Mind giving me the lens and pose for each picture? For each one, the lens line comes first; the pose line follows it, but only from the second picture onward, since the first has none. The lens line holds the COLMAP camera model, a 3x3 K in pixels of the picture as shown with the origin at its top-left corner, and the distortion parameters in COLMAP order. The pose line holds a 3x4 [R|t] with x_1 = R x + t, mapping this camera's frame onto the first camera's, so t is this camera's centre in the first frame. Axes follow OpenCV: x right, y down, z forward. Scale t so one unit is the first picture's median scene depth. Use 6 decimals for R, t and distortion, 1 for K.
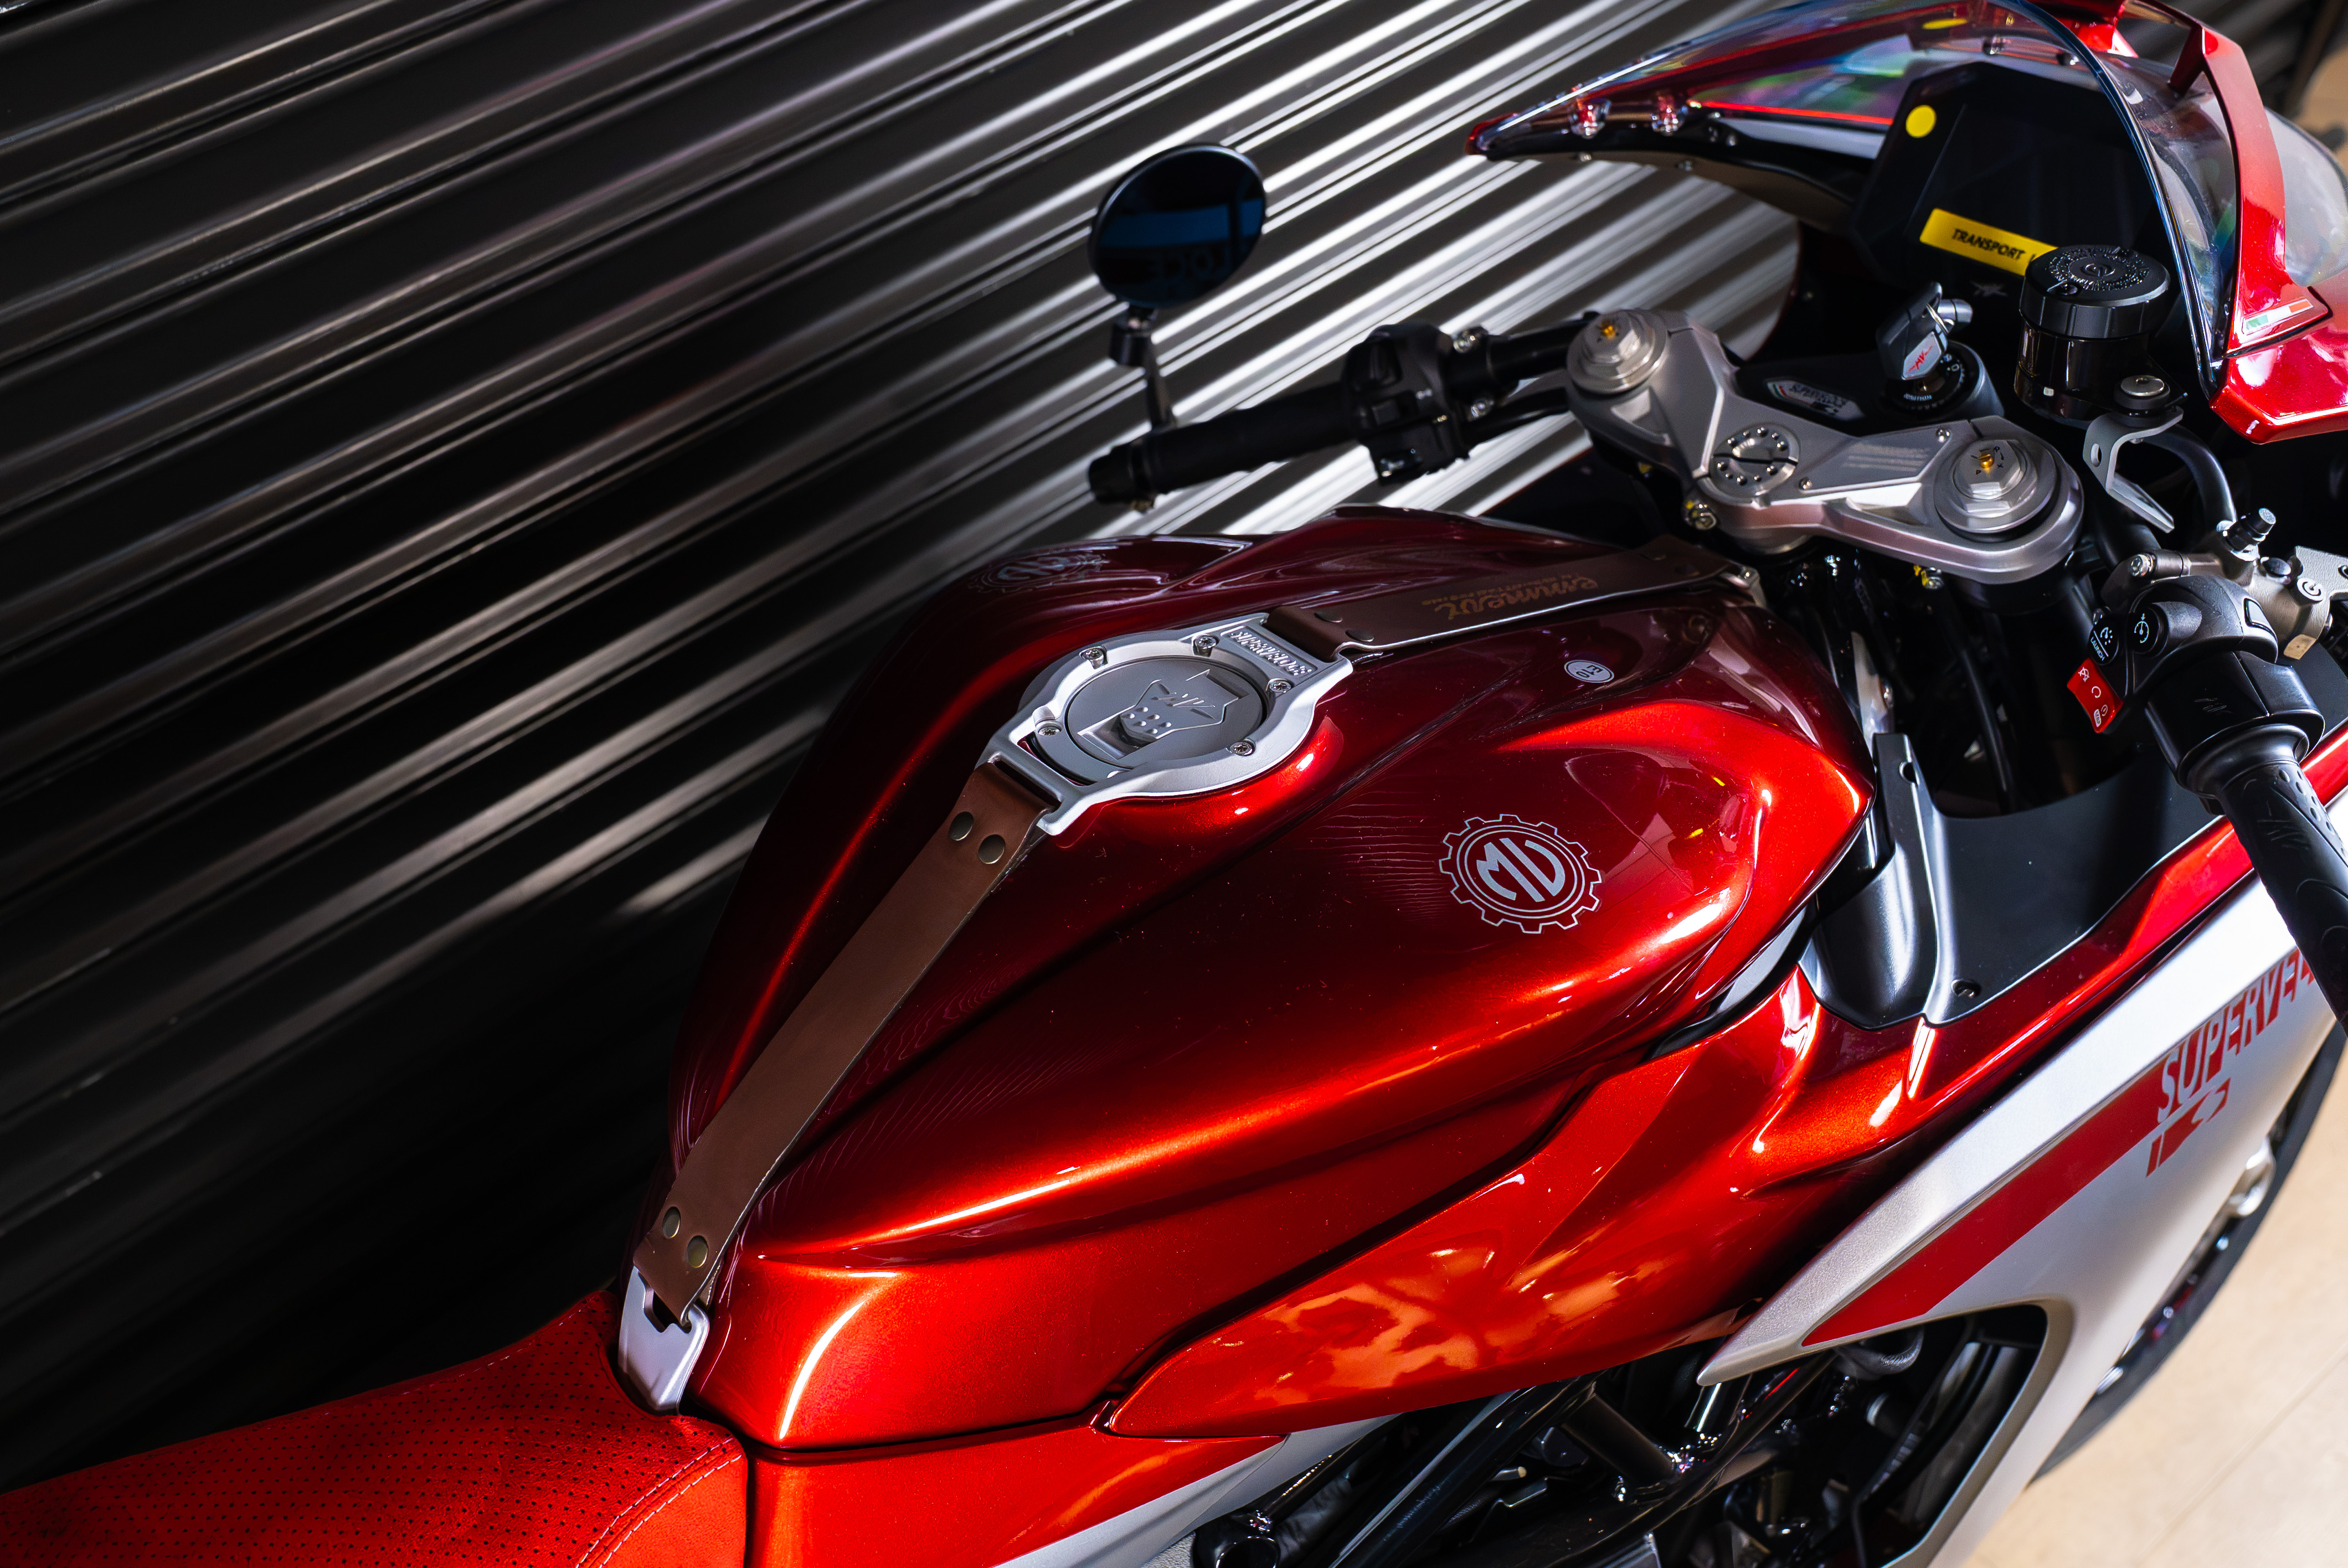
lens RADIAL K [[2619.7, 0, 1174.0], [0, 2619.7, 784.0], [0, 0, 1]] dist [-0.002140, 0.388056]
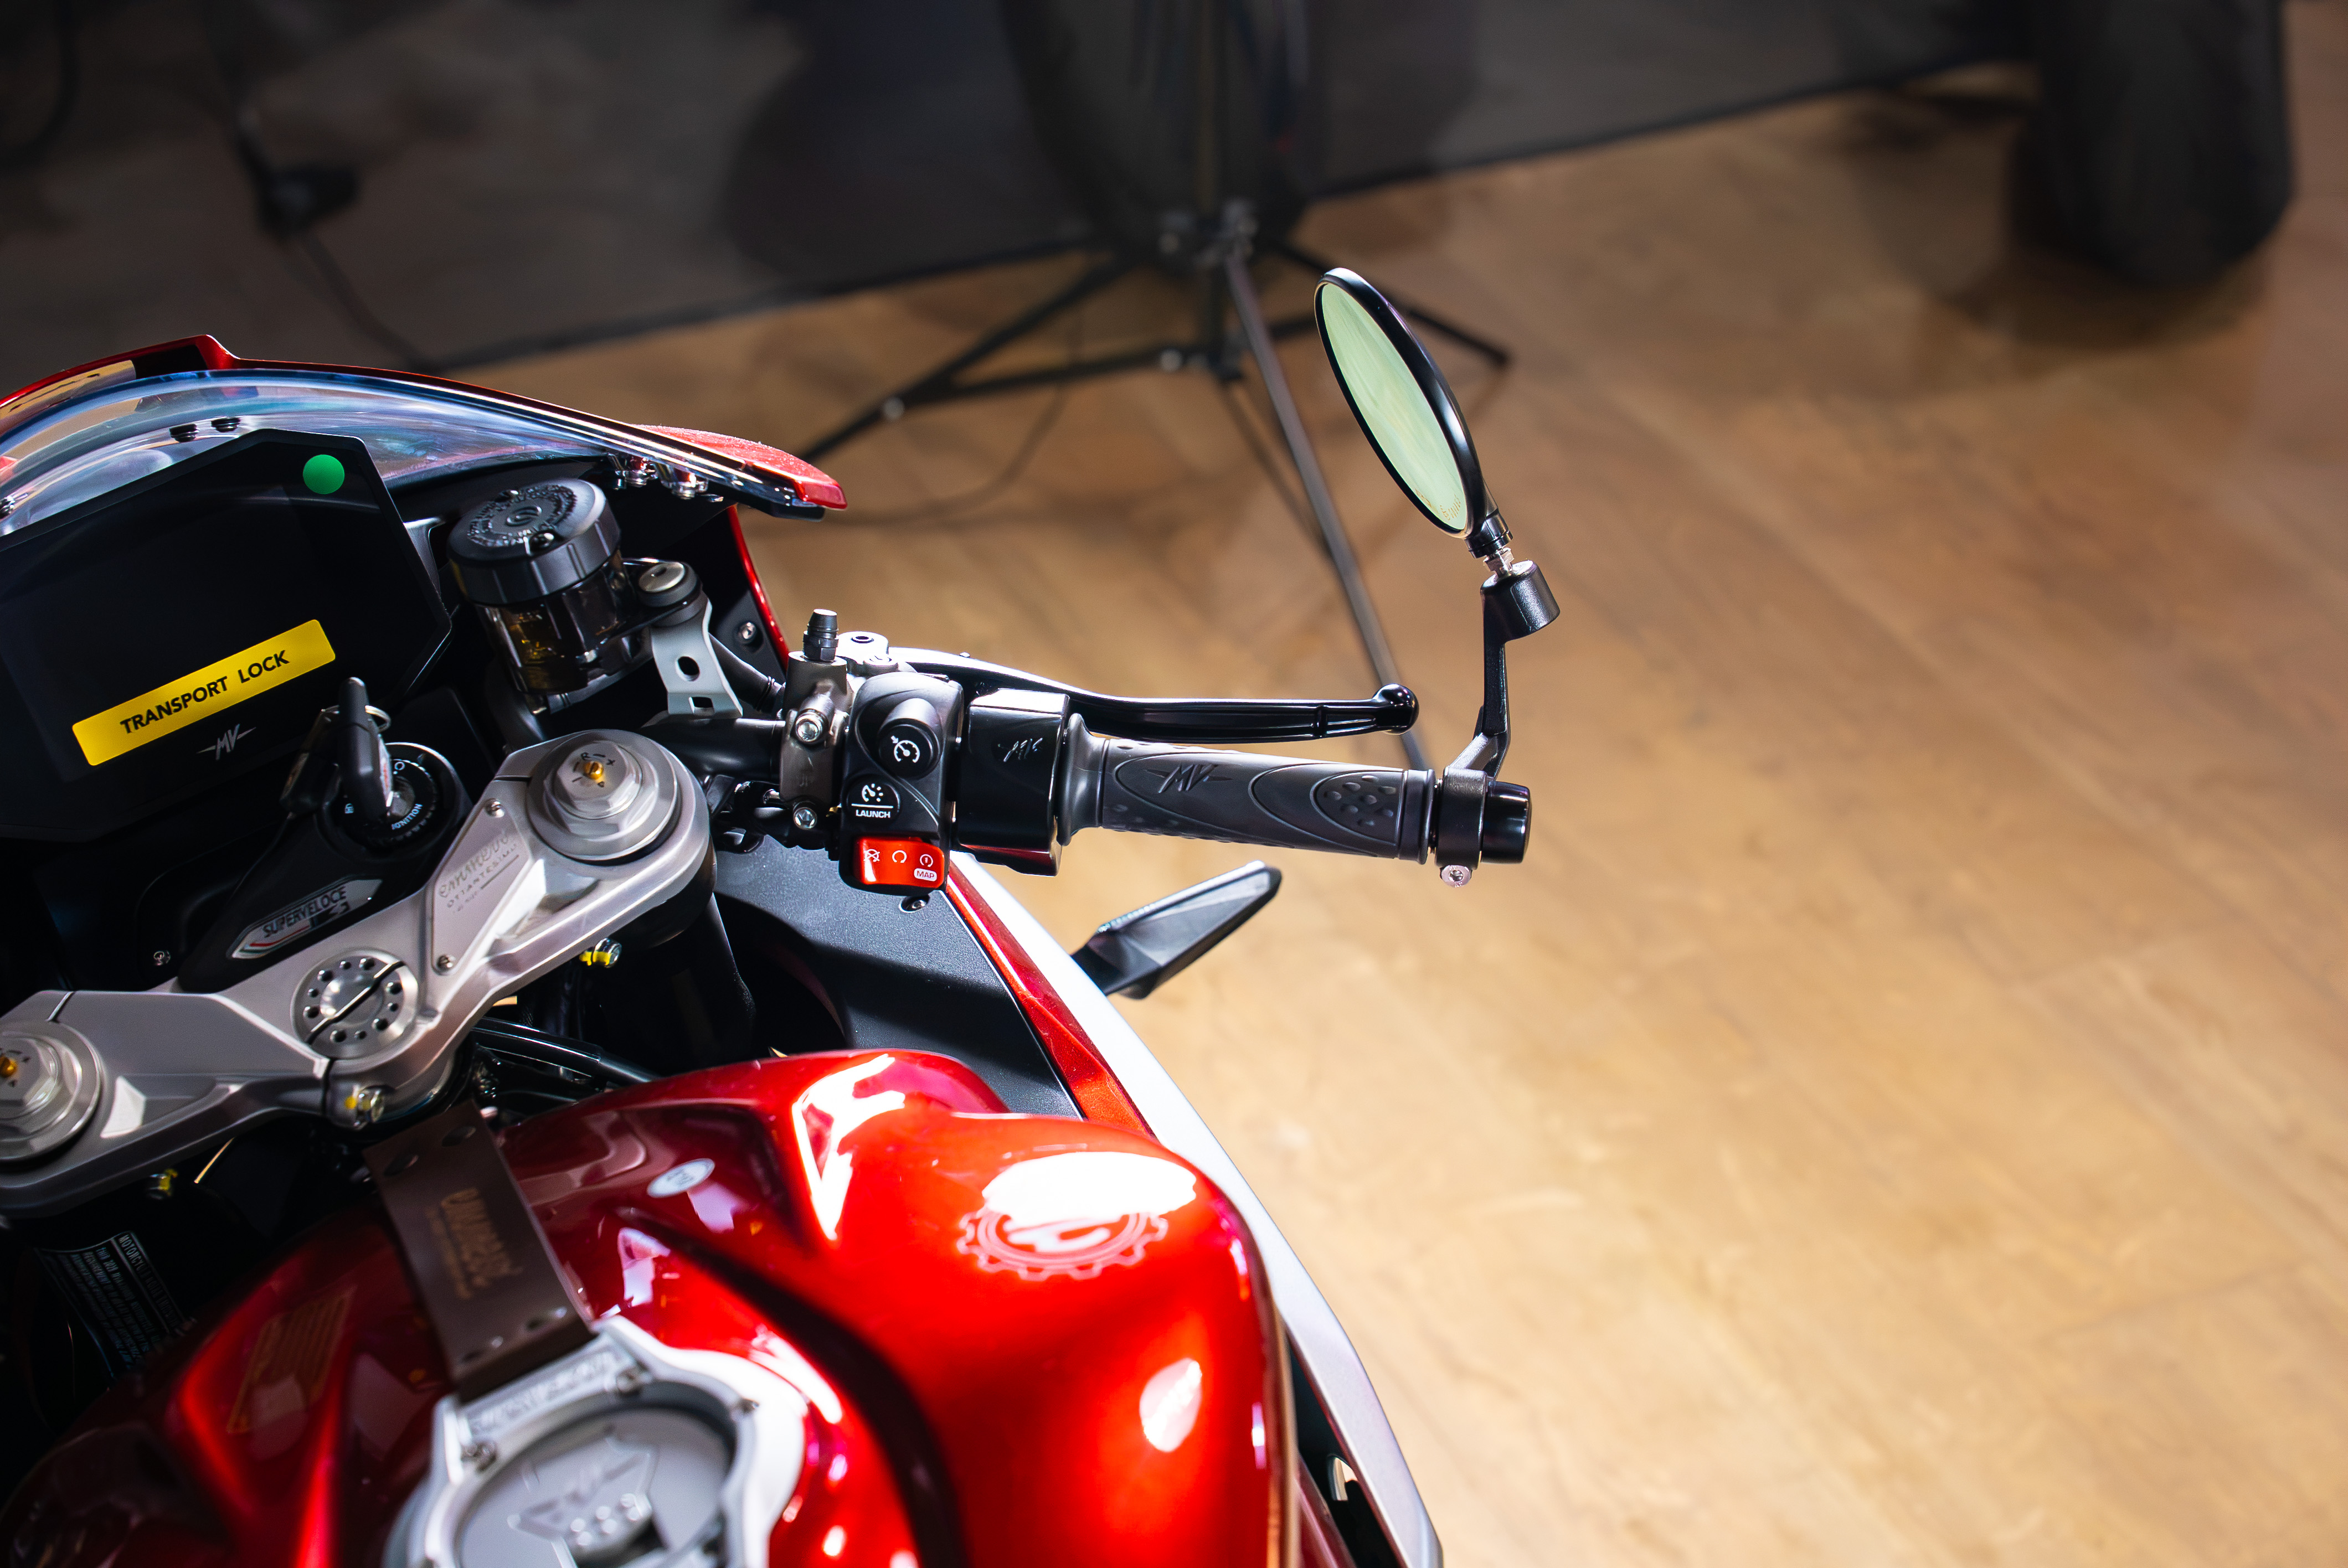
lens RADIAL K [[4563.1, 0, 1174.0], [0, 4563.1, 784.0], [0, 0, 1]] dist [0.279145, 0.513449]
pose [[0.284446, -0.520147, 0.805319, -0.708615], [0.747117, 0.646659, 0.153782, -0.188753], [-0.600756, 0.557924, 0.572550, 0.097324]]
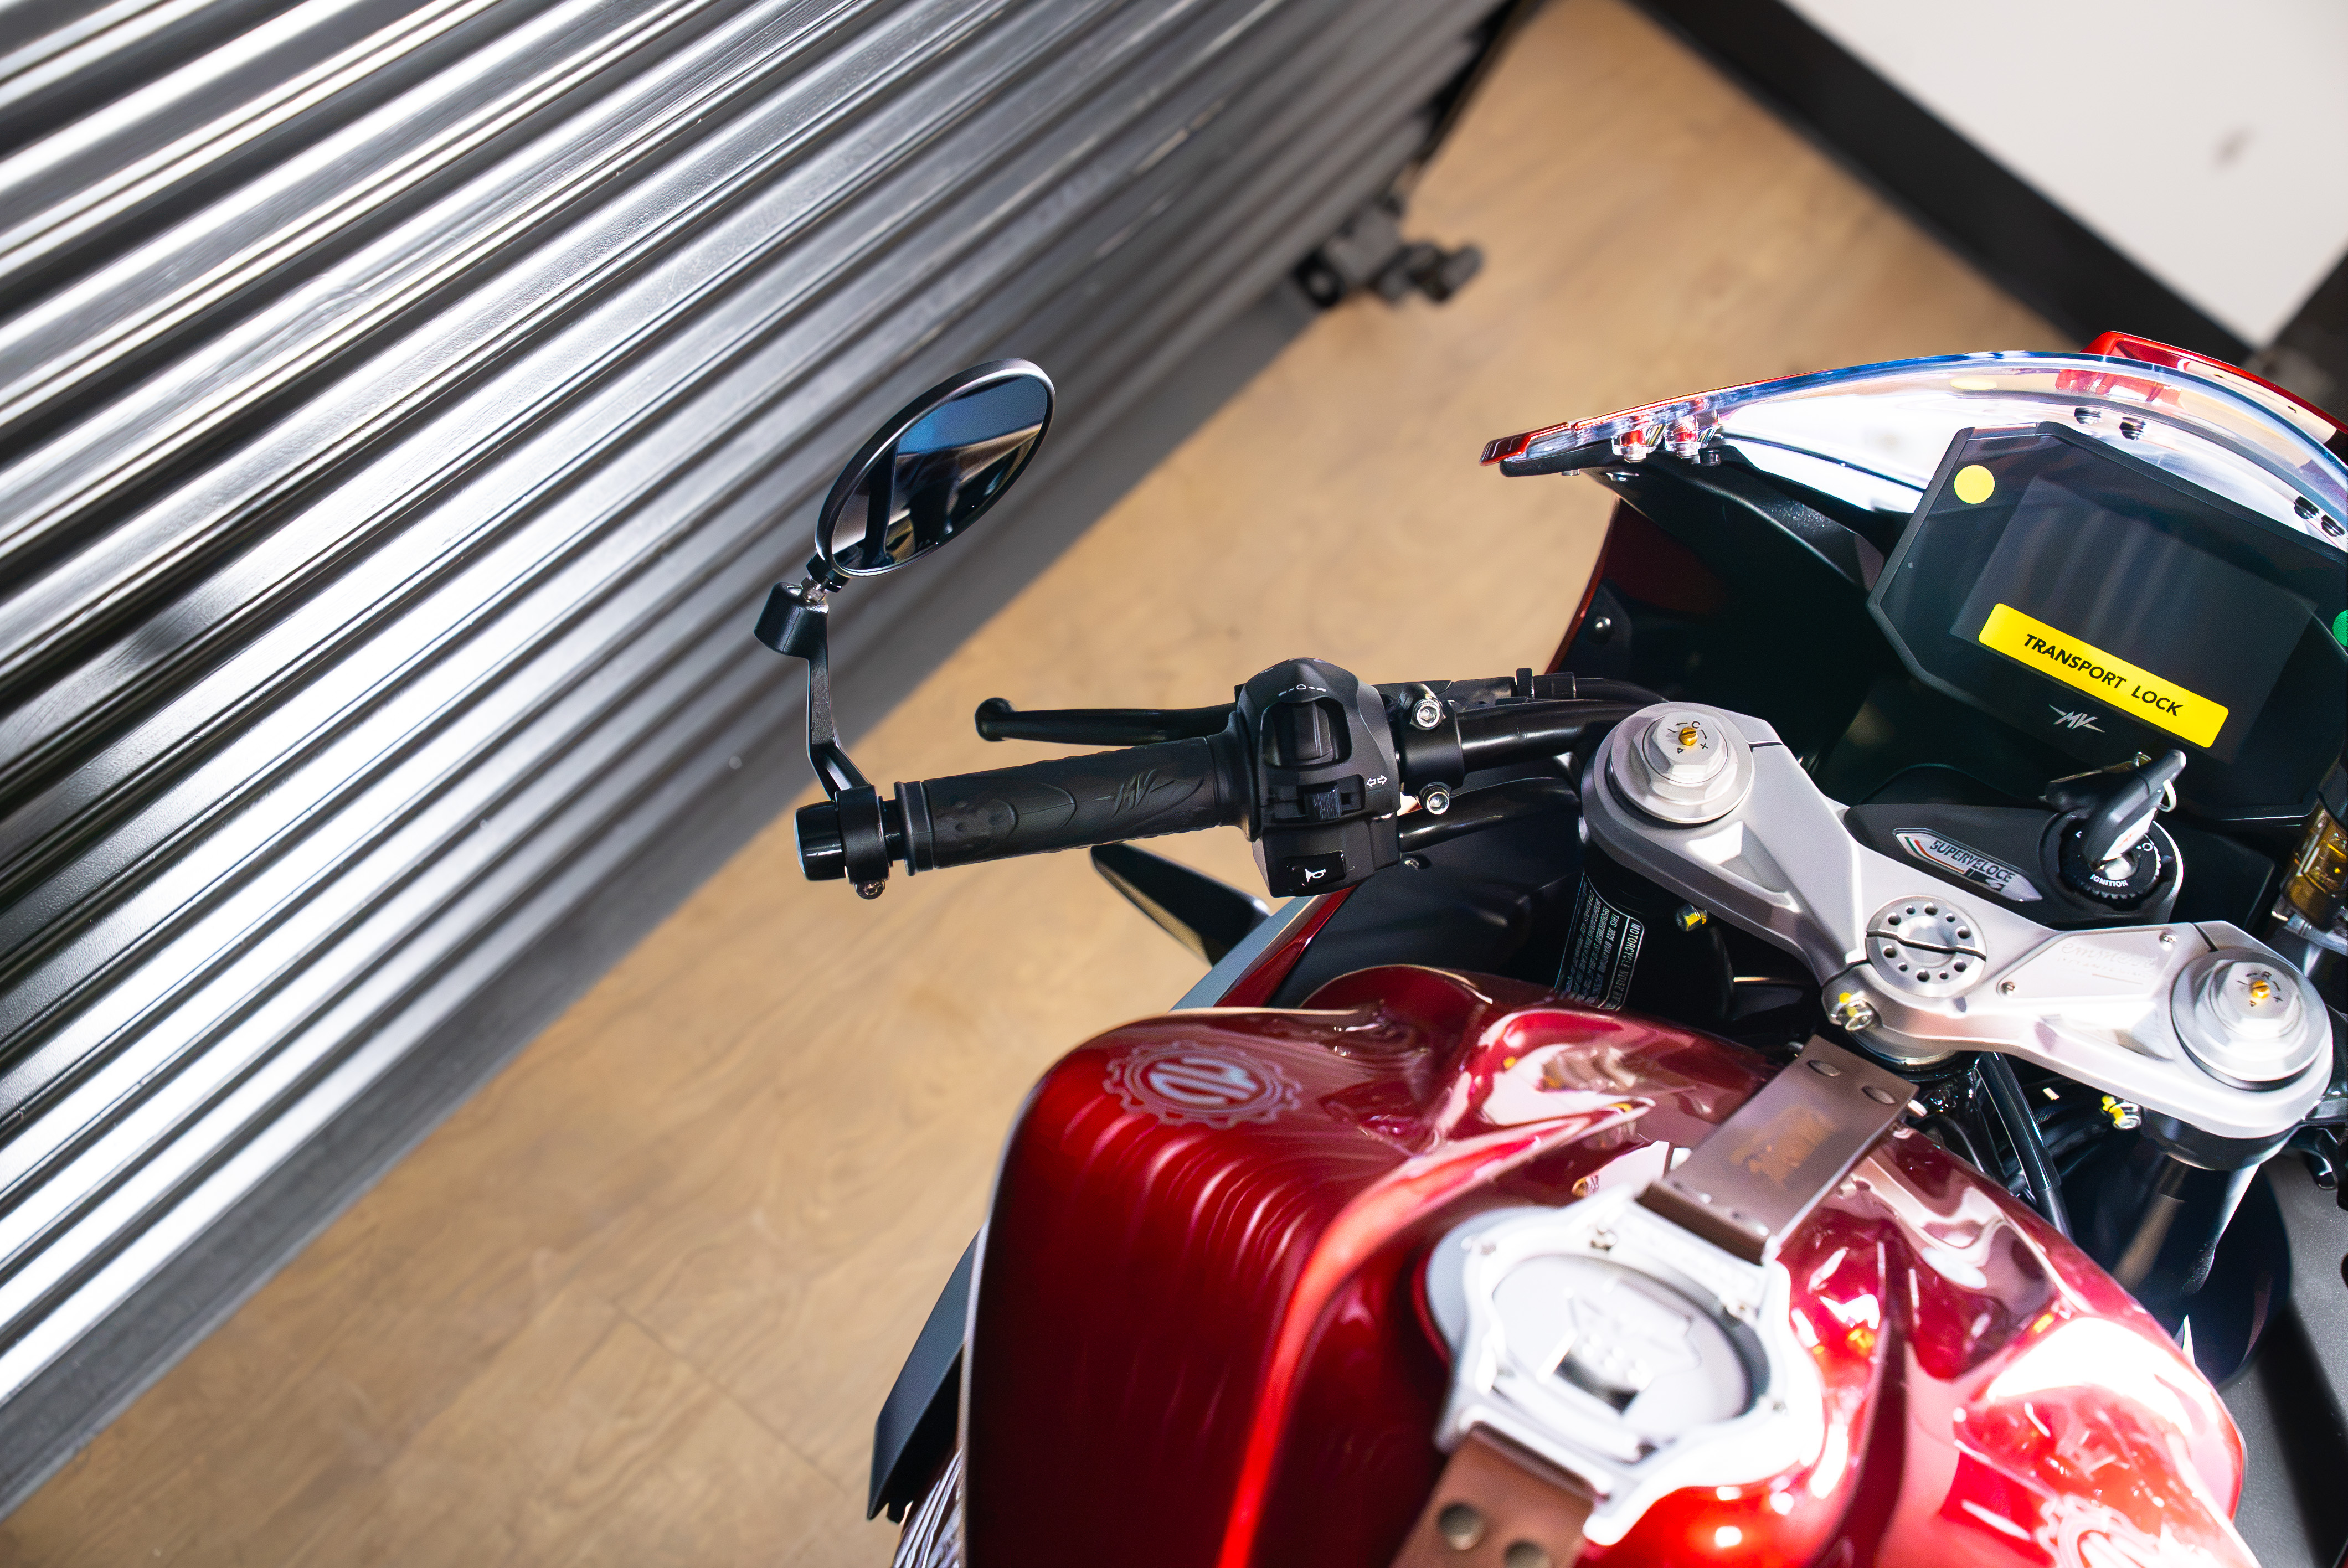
lens RADIAL K [[4563.1, 0, 1174.0], [0, 4563.1, 784.0], [0, 0, 1]] dist [0.279145, 0.513449]
pose [[0.837083, 0.056160, 0.544186, -0.688125], [-0.041757, 0.998374, -0.038801, -0.108928], [-0.545480, 0.009756, 0.838067, -0.001174]]
